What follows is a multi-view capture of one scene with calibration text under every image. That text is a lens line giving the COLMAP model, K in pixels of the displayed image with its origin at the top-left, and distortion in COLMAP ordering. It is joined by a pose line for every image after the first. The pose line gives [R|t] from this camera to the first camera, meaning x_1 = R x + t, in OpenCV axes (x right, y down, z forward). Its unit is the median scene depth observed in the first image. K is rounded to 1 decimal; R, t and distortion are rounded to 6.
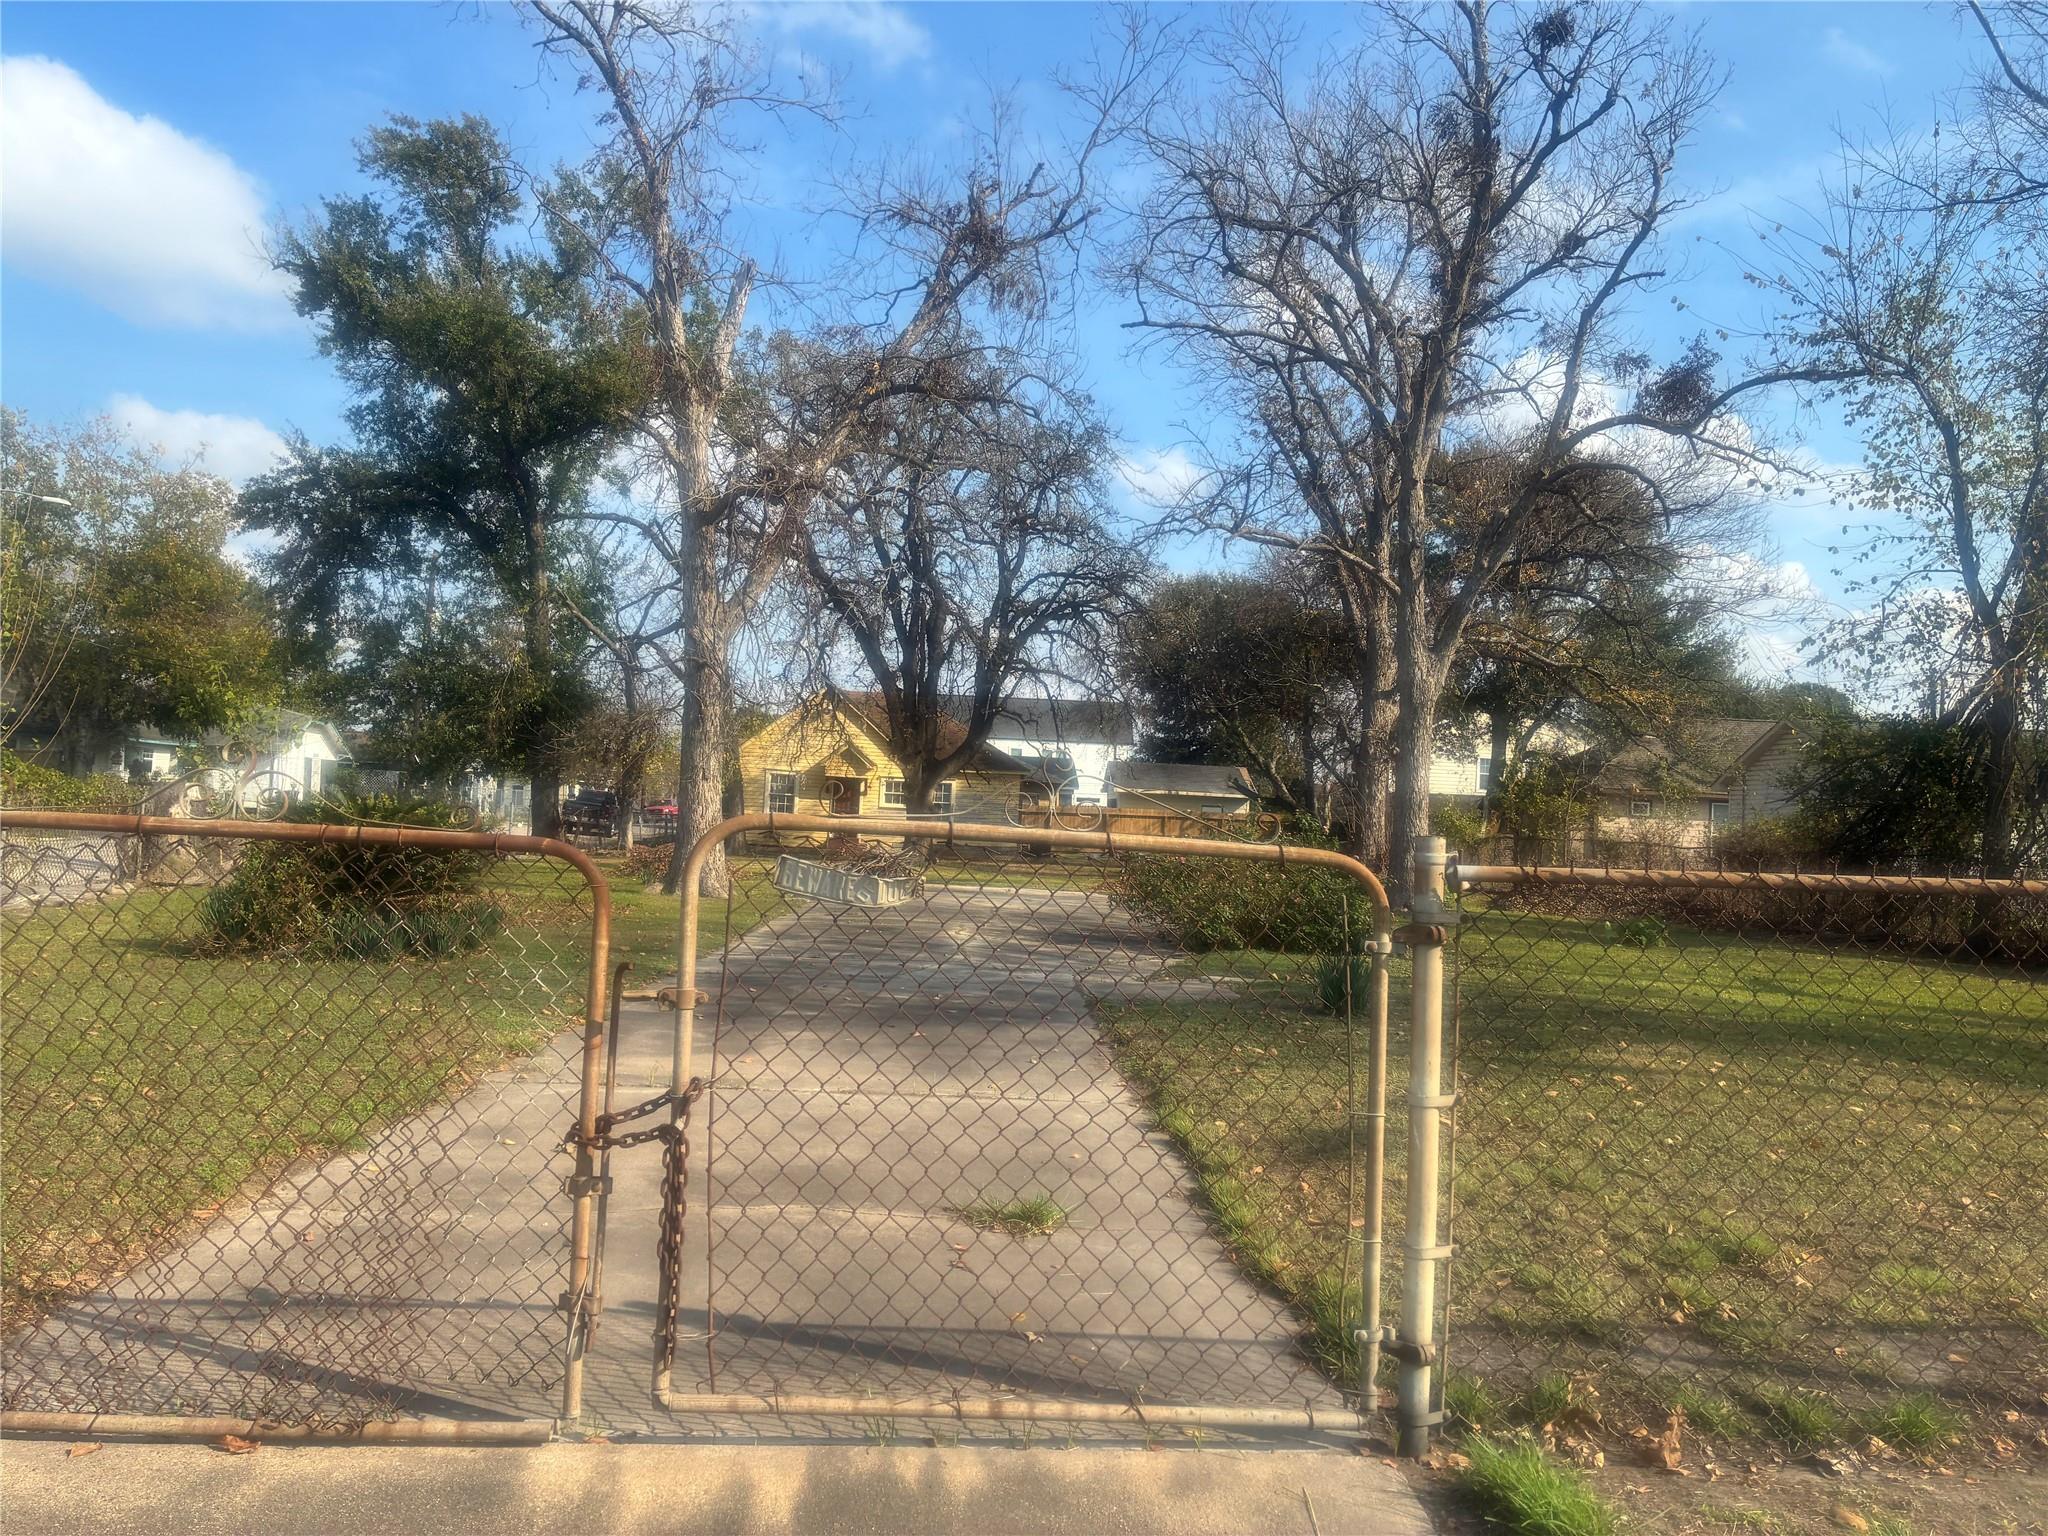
lens RADIAL K [[1534.9, 0, 1025.6], [0, 1534.9, 764.2], [0, 0, 1]] dist [0.010944, -0.014775]
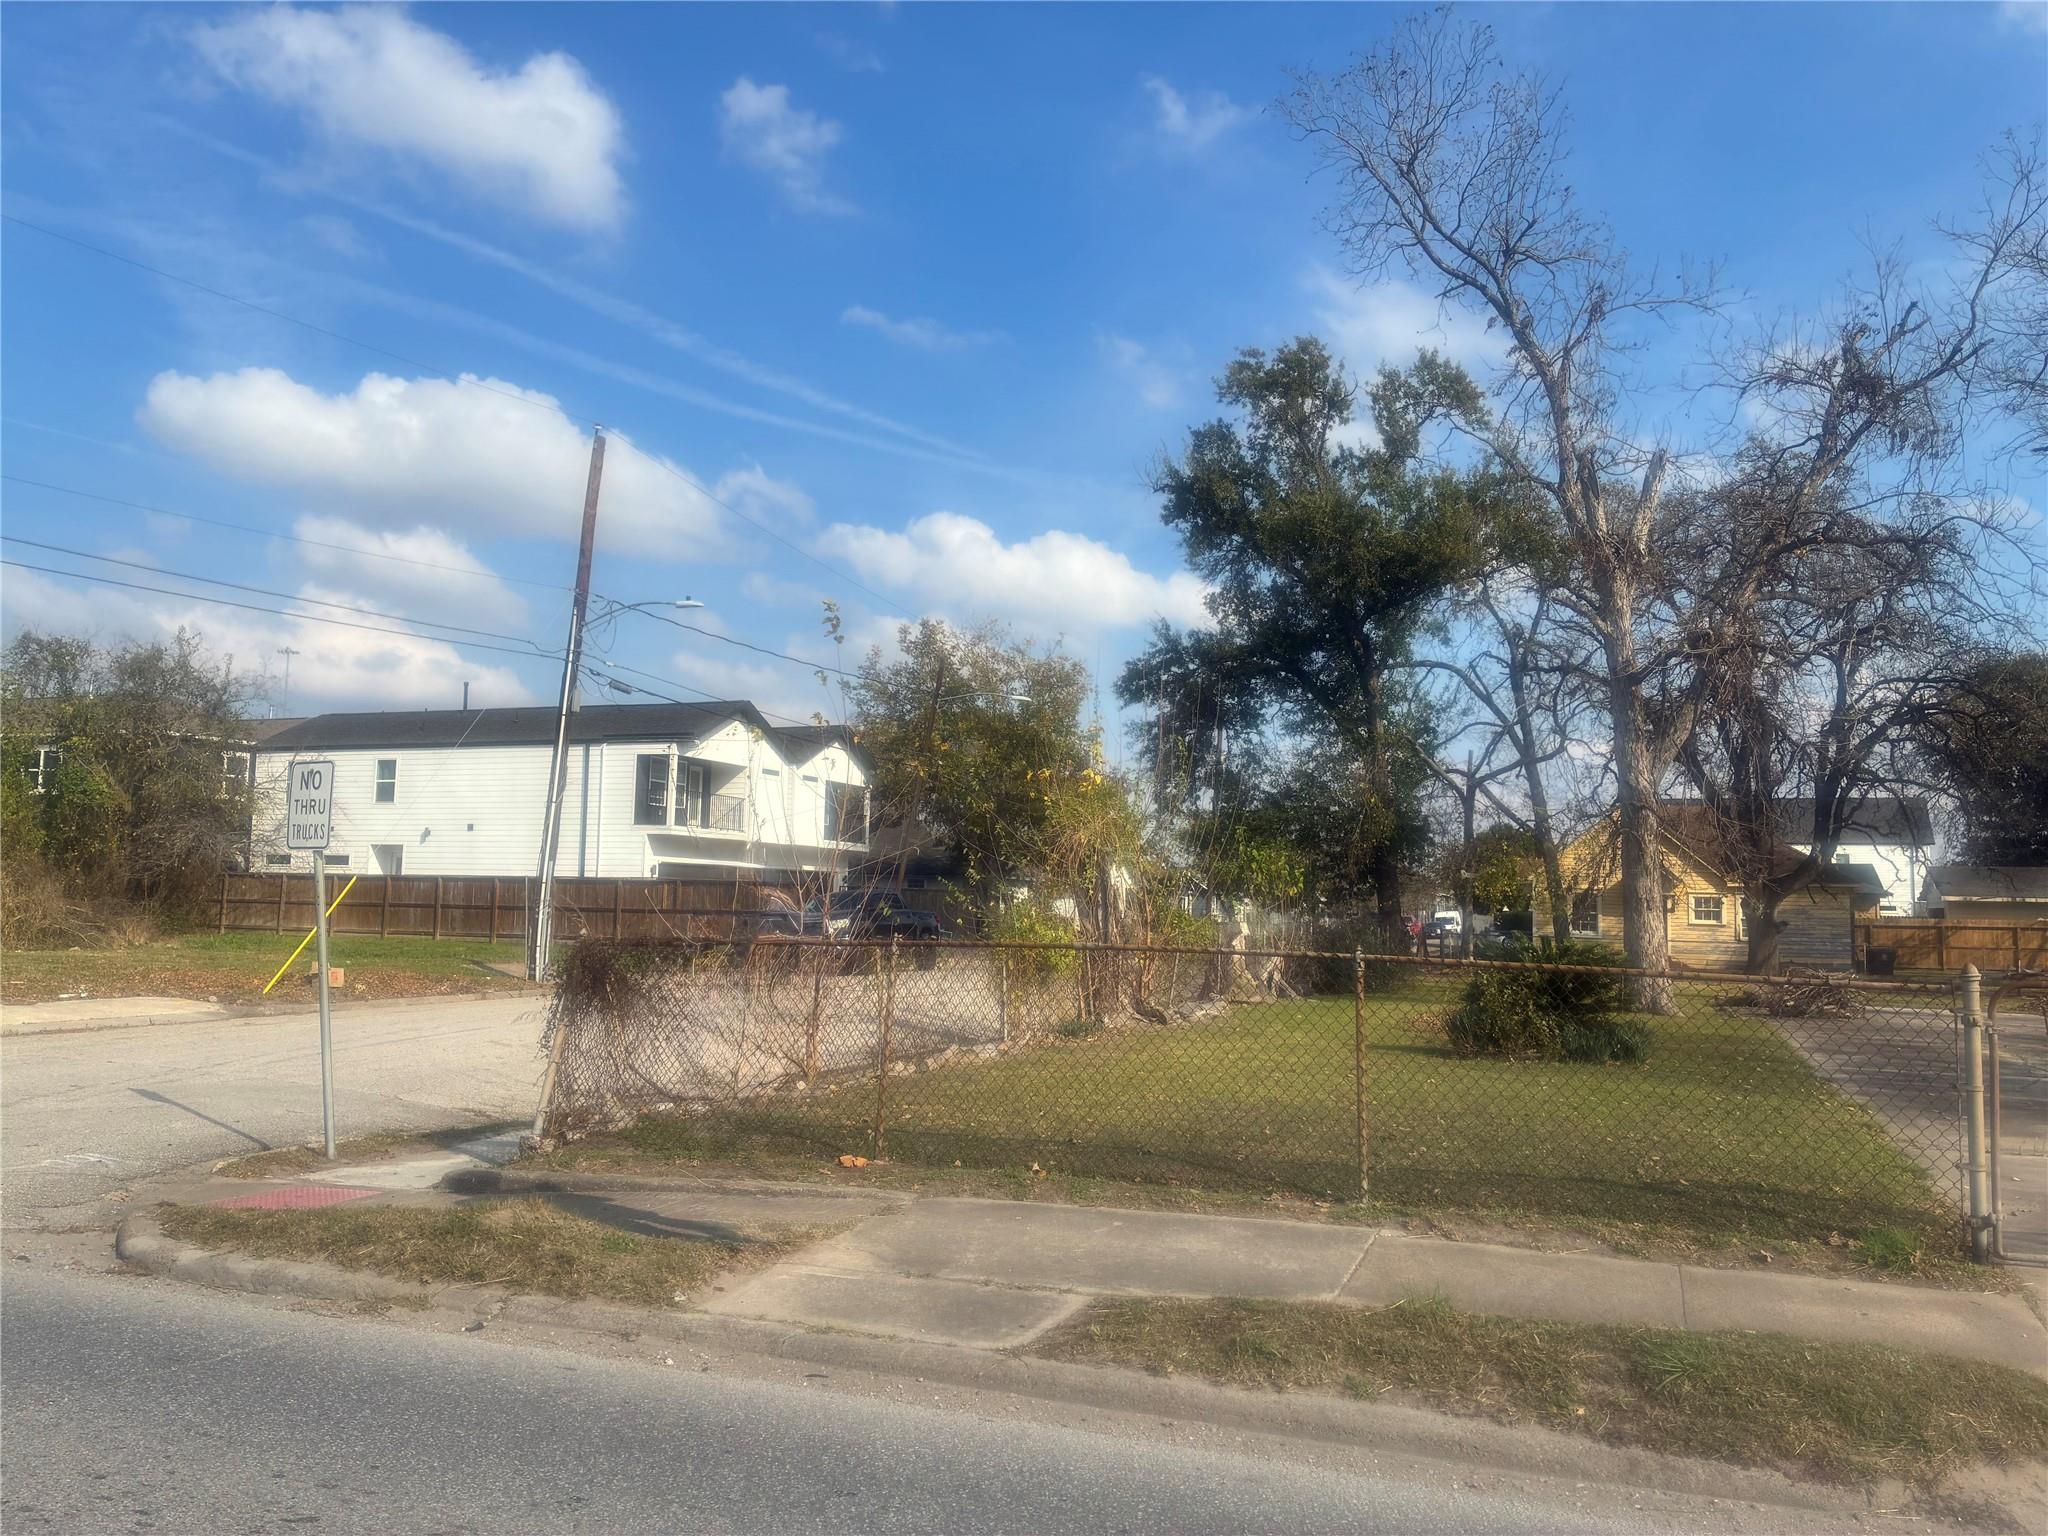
lens RADIAL K [[1534.9, 0, 1022.4], [0, 1534.9, 766.5], [0, 0, 1]] dist [0.010944, -0.014775]
pose [[0.901797, -0.064404, -0.427334, -0.073654], [0.032650, 0.996160, -0.081233, -0.009322], [0.430925, 0.059303, 0.900437, -0.118710]]
